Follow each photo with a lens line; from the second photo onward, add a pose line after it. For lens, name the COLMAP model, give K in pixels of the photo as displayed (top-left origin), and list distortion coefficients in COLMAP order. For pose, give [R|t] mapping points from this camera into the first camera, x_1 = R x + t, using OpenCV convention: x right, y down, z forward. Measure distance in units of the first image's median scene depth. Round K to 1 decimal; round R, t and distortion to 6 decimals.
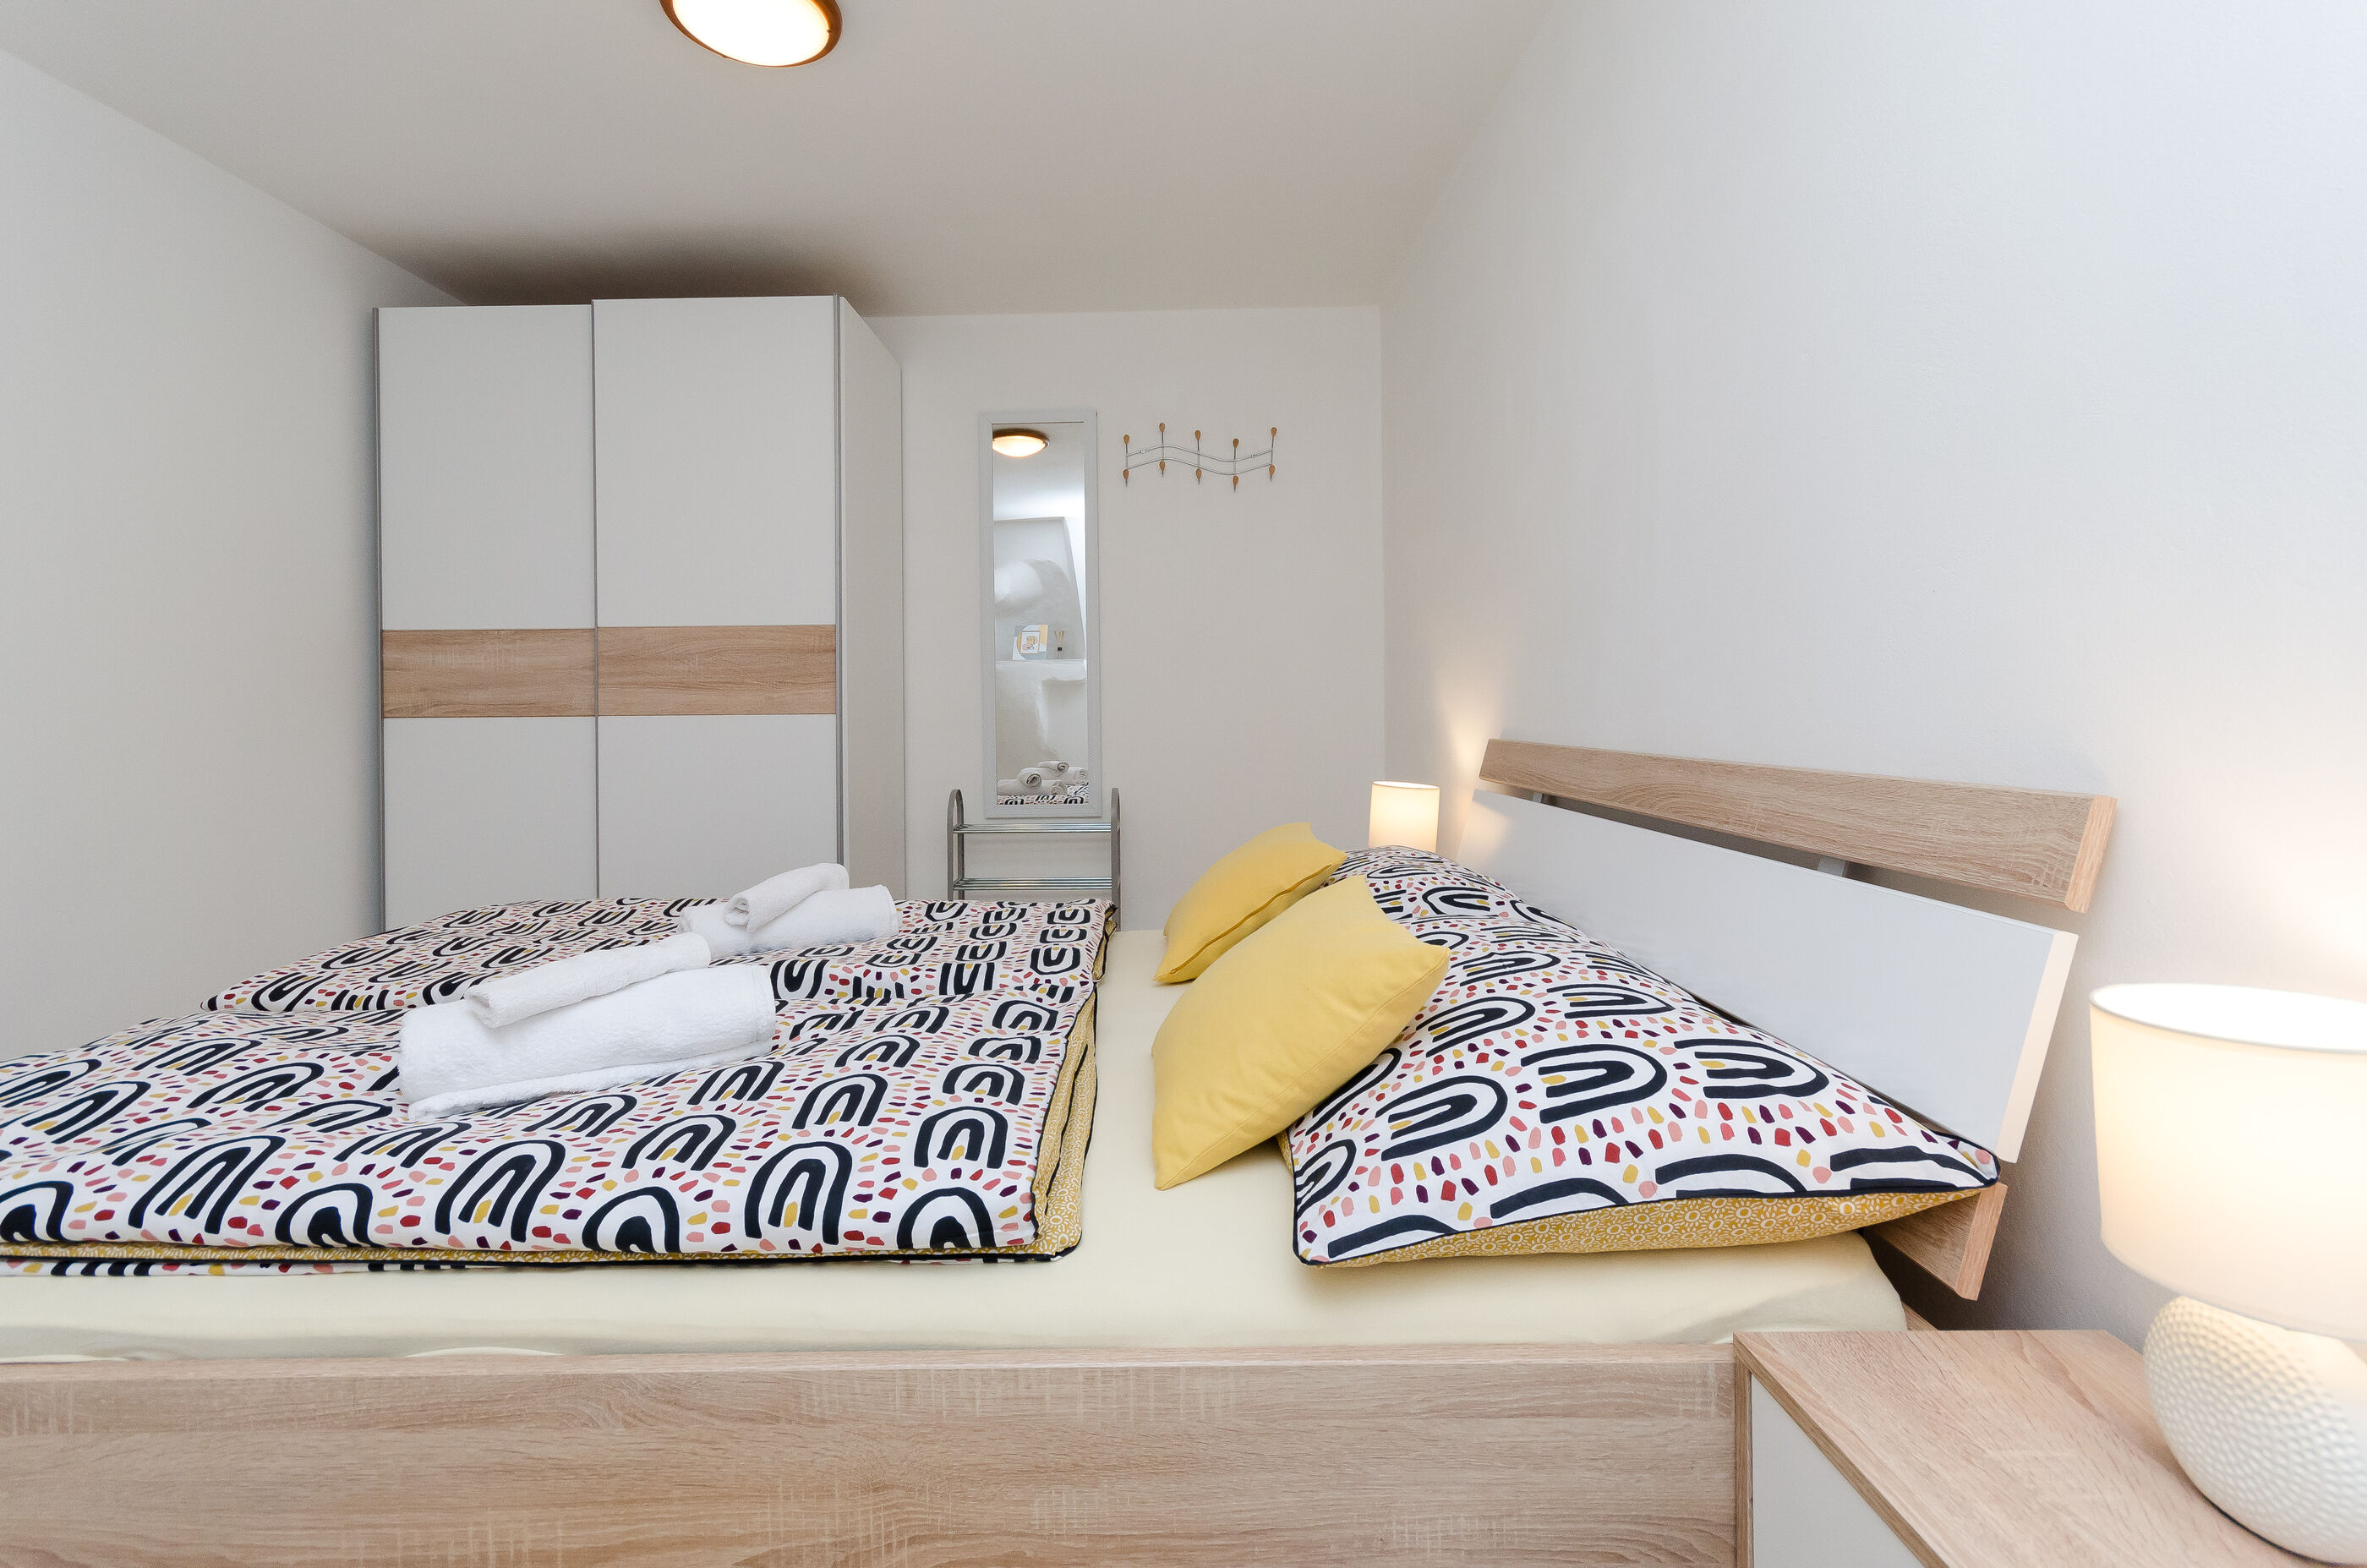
lens RADIAL K [[1011.3, 0, 1189.6], [0, 1011.3, 760.2], [0, 0, 1]] dist [0.004271, 0.000510]
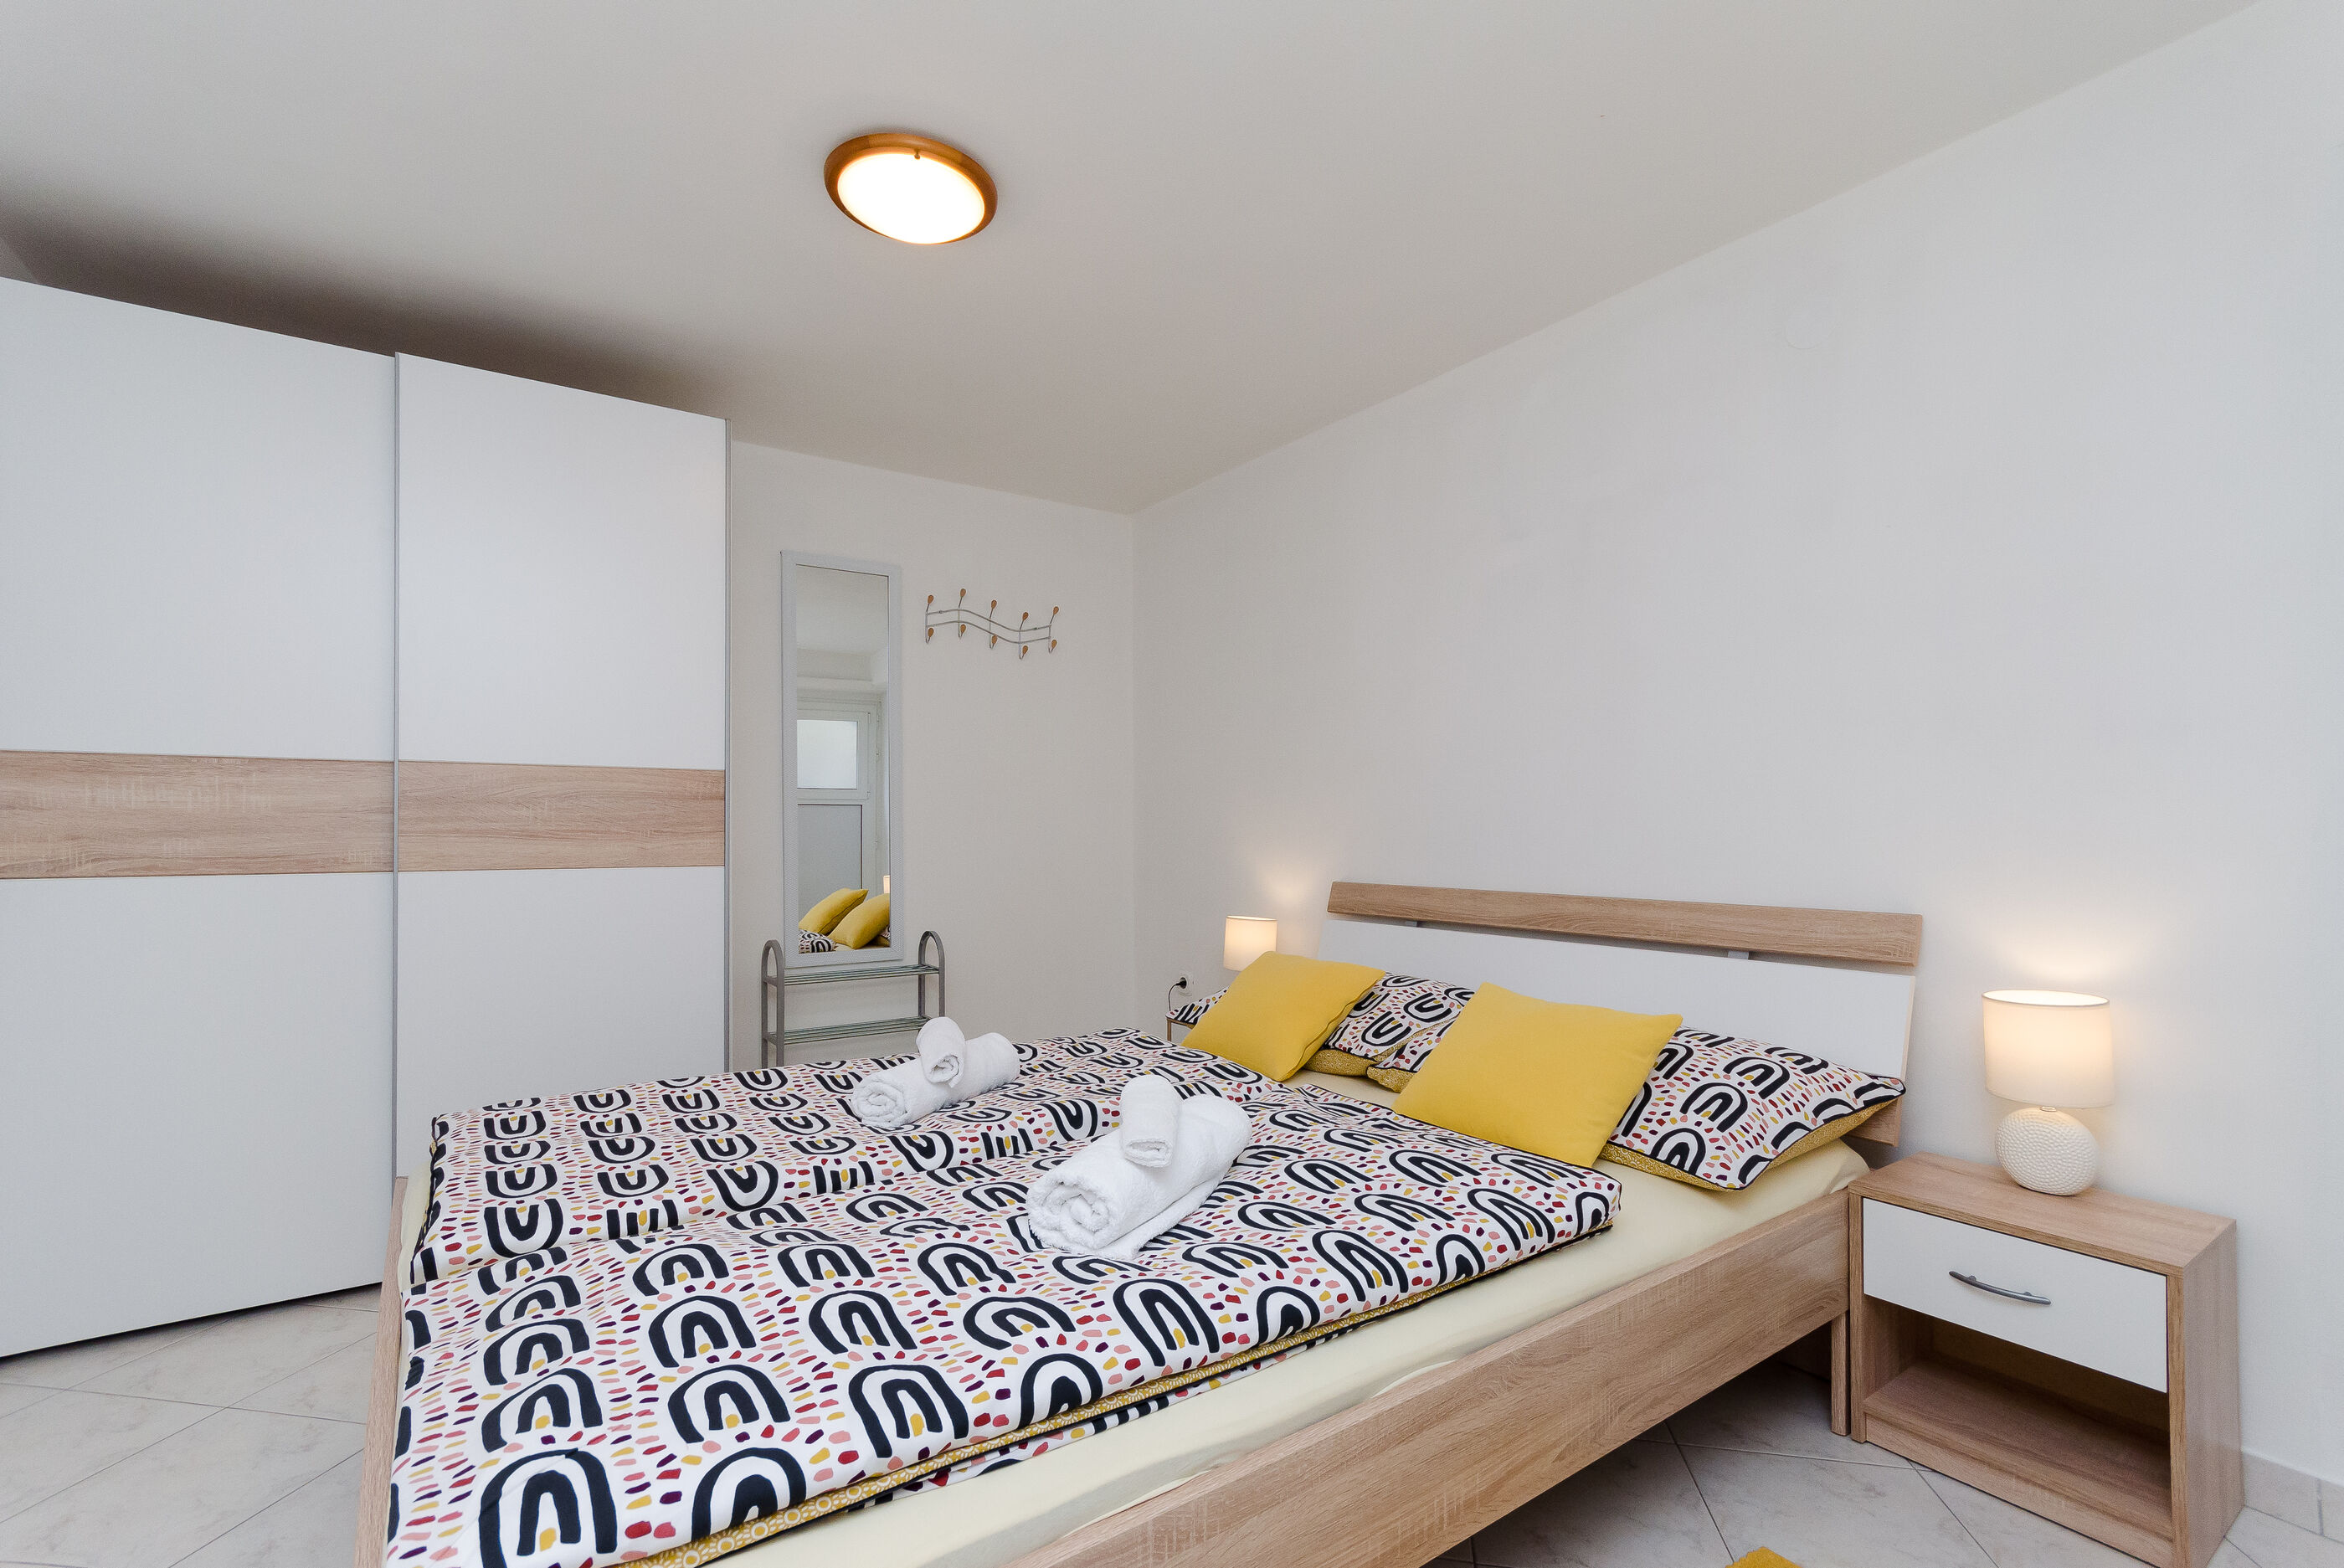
lens RADIAL K [[992.2, 0, 1167.7], [0, 992.2, 844.4], [0, 0, 1]] dist [0.016587, -0.000093]
pose [[0.828962, 0.000959, 0.559304, -0.528423], [0.022414, 0.999138, -0.034934, -0.024810], [-0.558856, 0.041495, 0.828226, 0.018941]]
